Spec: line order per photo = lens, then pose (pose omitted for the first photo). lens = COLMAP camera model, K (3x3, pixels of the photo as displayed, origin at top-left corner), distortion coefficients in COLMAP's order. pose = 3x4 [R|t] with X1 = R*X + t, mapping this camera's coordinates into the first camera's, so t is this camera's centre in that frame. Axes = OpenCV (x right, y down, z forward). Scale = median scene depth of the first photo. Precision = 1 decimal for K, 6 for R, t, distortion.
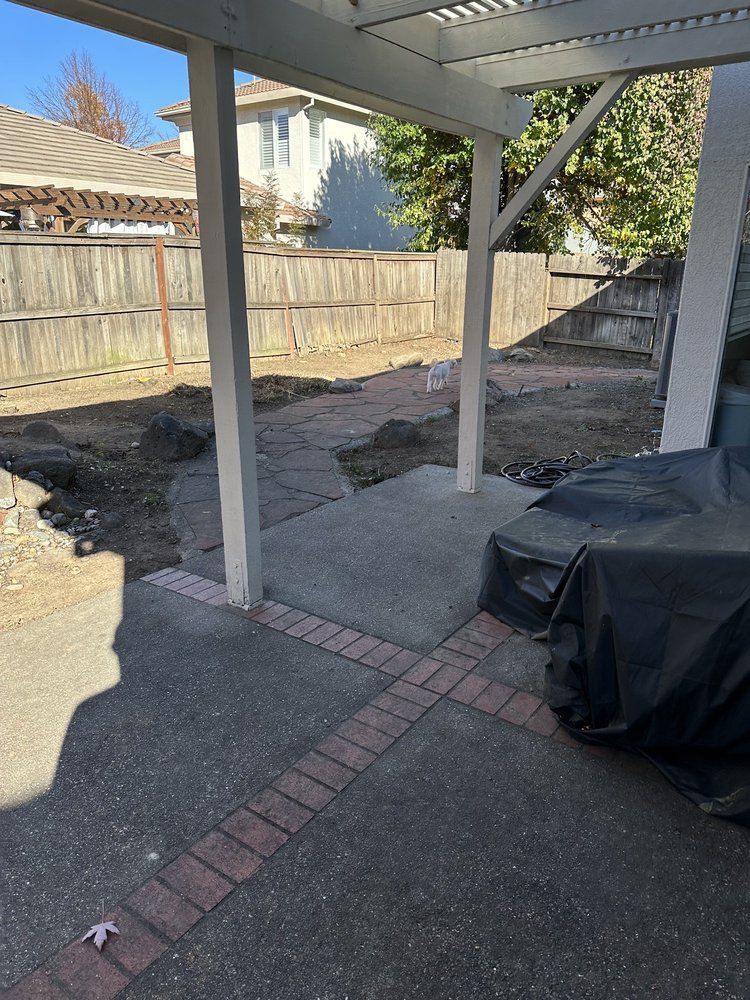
lens RADIAL K [[704.1, 0, 375.0], [0, 704.1, 500.0], [0, 0, 1]] dist [0.137193, -0.188909]
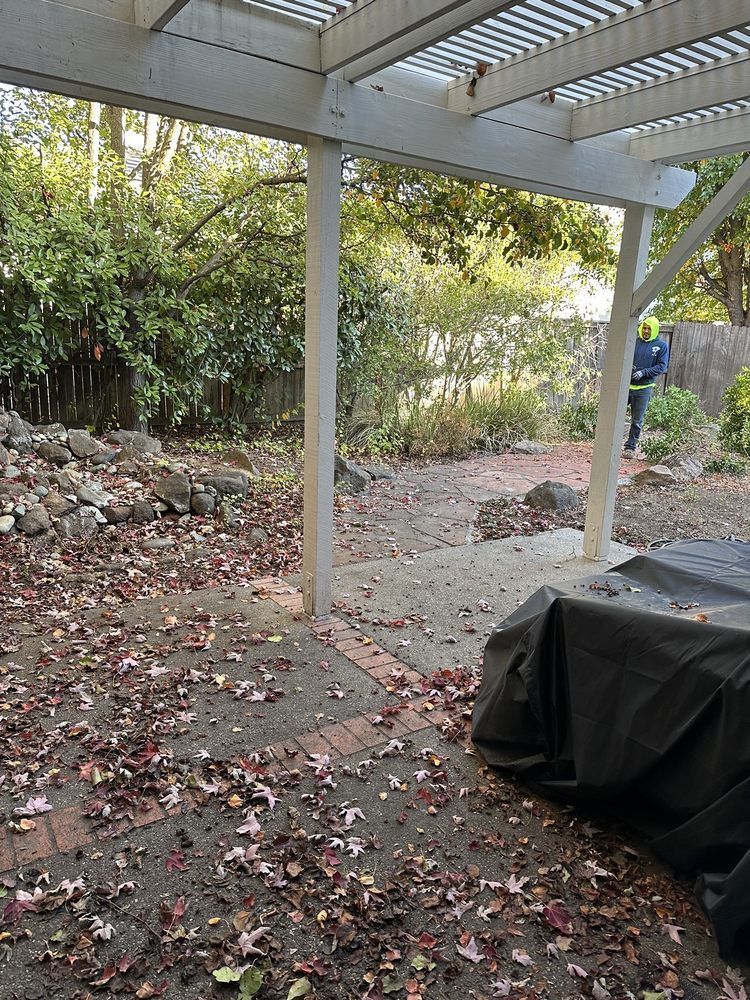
lens RADIAL K [[704.1, 0, 375.0], [0, 704.1, 500.0], [0, 0, 1]] dist [0.137193, -0.188909]
pose [[0.934209, 0.115422, -0.337537, 0.163552], [-0.145907, 0.987074, -0.066296, 0.016926], [0.325522, 0.111184, 0.938975, -0.017571]]
